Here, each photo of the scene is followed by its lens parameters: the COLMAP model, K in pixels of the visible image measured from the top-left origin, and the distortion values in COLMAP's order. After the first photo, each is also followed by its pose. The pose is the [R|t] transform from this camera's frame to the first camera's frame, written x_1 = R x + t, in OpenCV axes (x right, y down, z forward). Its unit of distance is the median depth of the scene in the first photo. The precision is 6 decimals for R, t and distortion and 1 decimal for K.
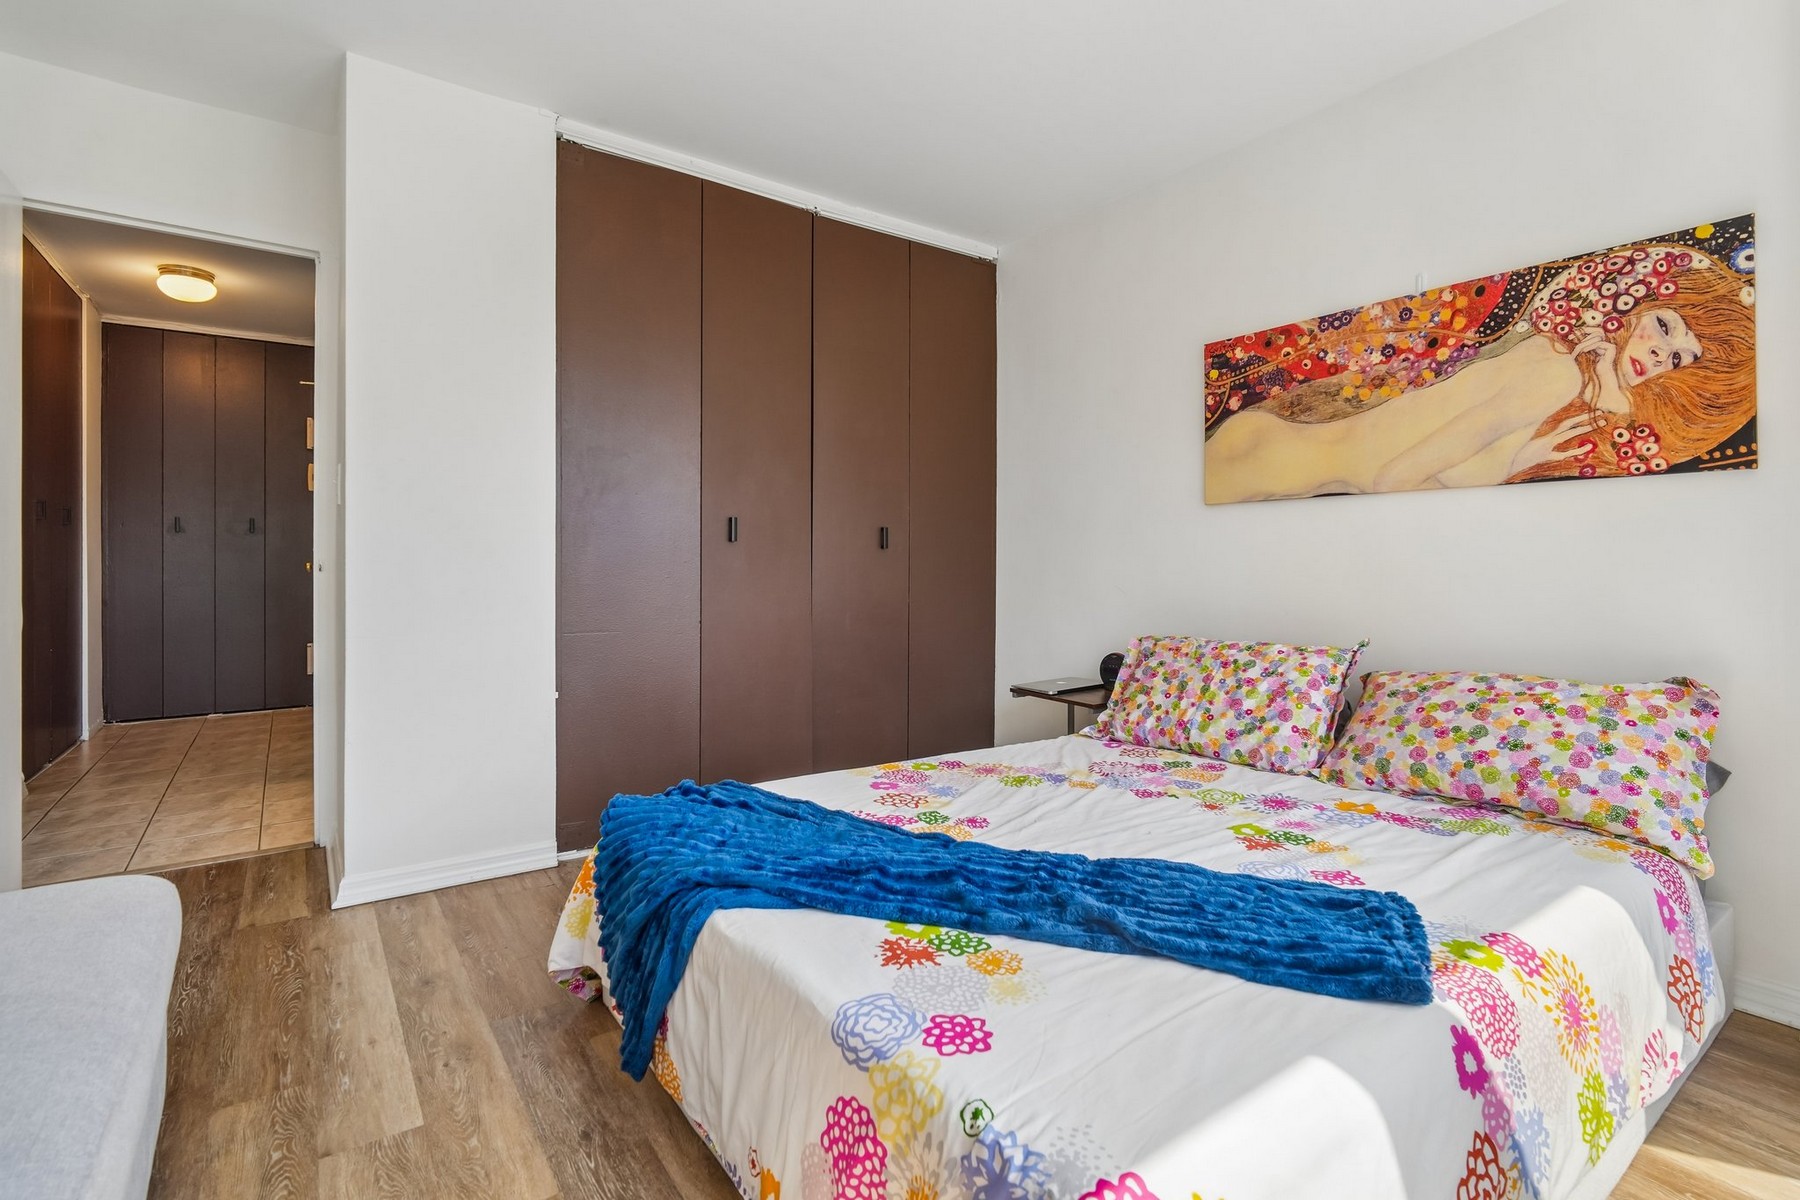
lens RADIAL K [[849.4, 0, 909.9], [0, 849.4, 564.4], [0, 0, 1]] dist [-0.002158, -0.002958]
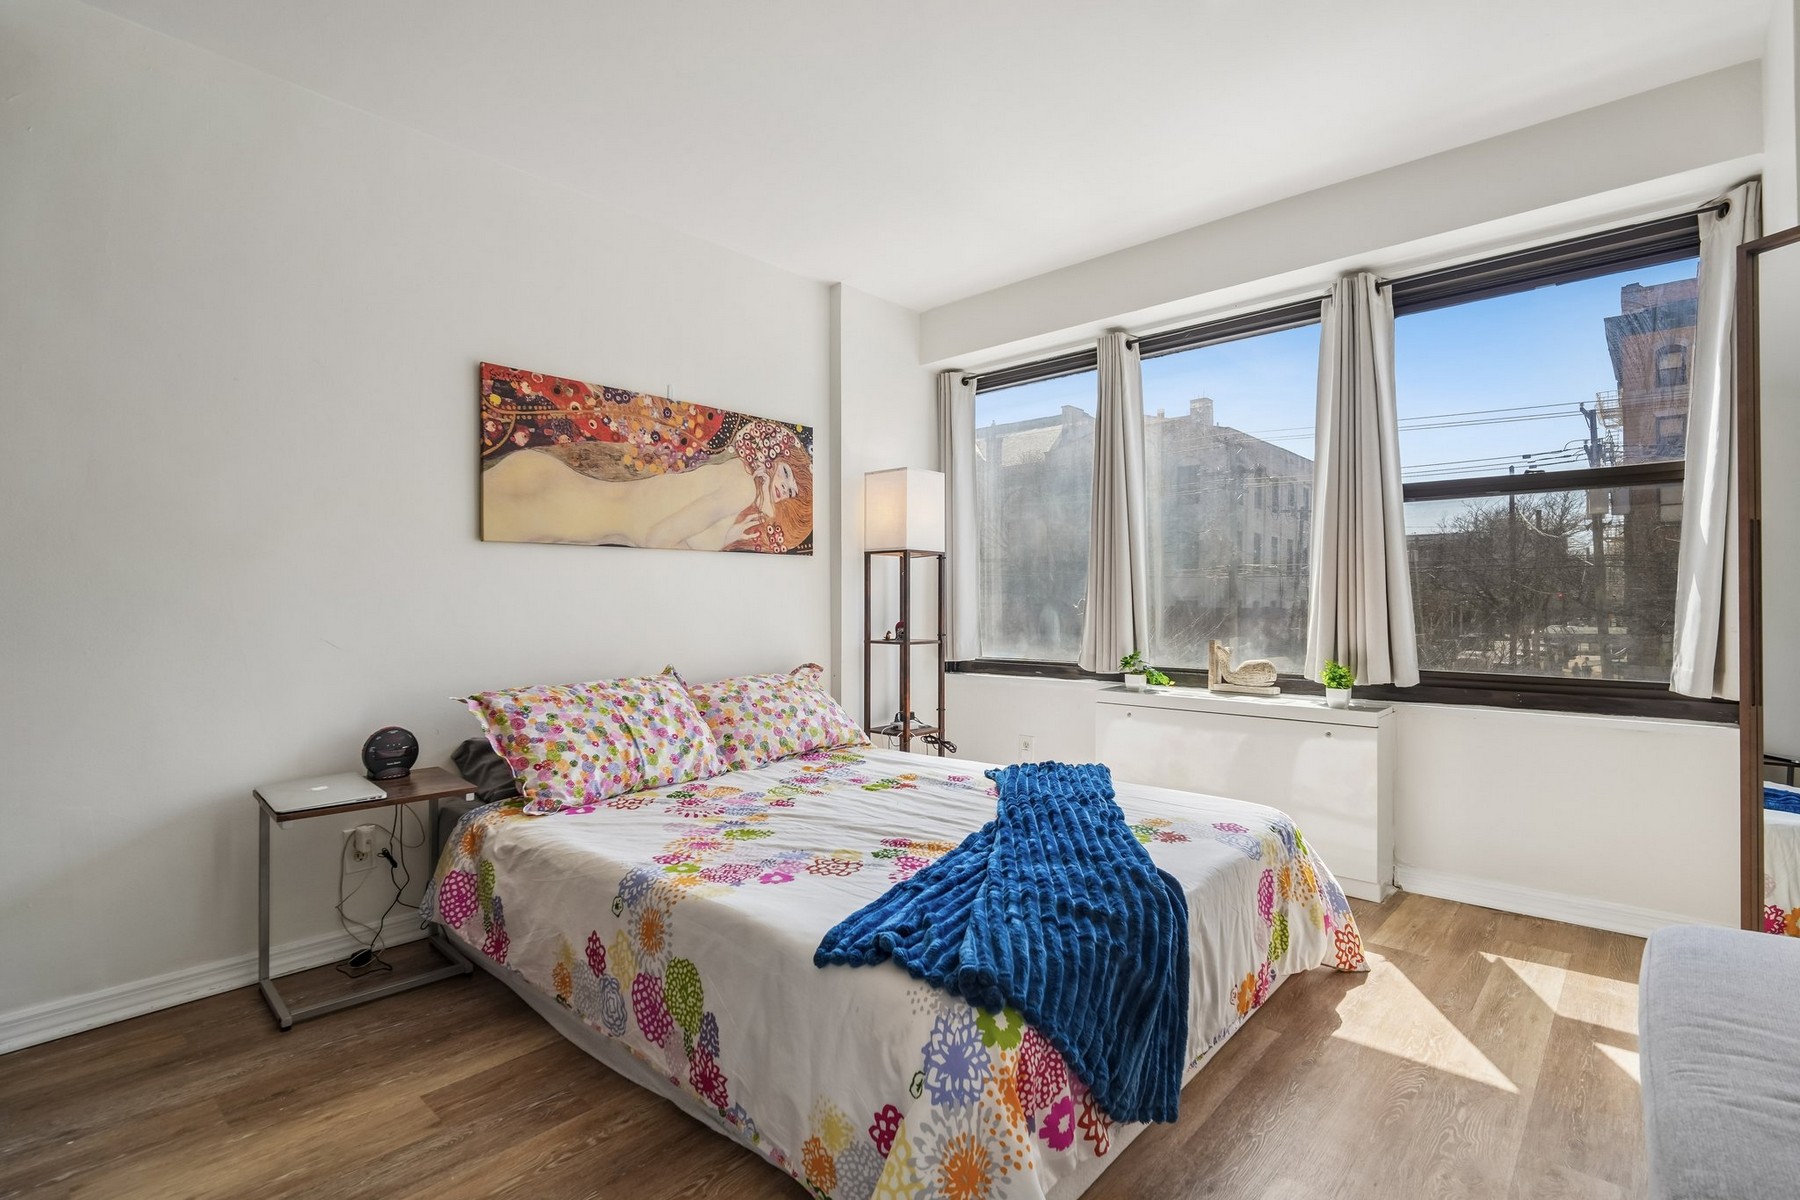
lens RADIAL K [[849.4, 0, 892.0], [0, 849.4, 603.6], [0, 0, 1]] dist [-0.002158, -0.002958]
pose [[-0.214040, -0.003578, 0.976818, -0.751557], [0.006944, 0.999962, 0.005185, -0.007286], [-0.976800, 0.007893, -0.214007, 0.936428]]
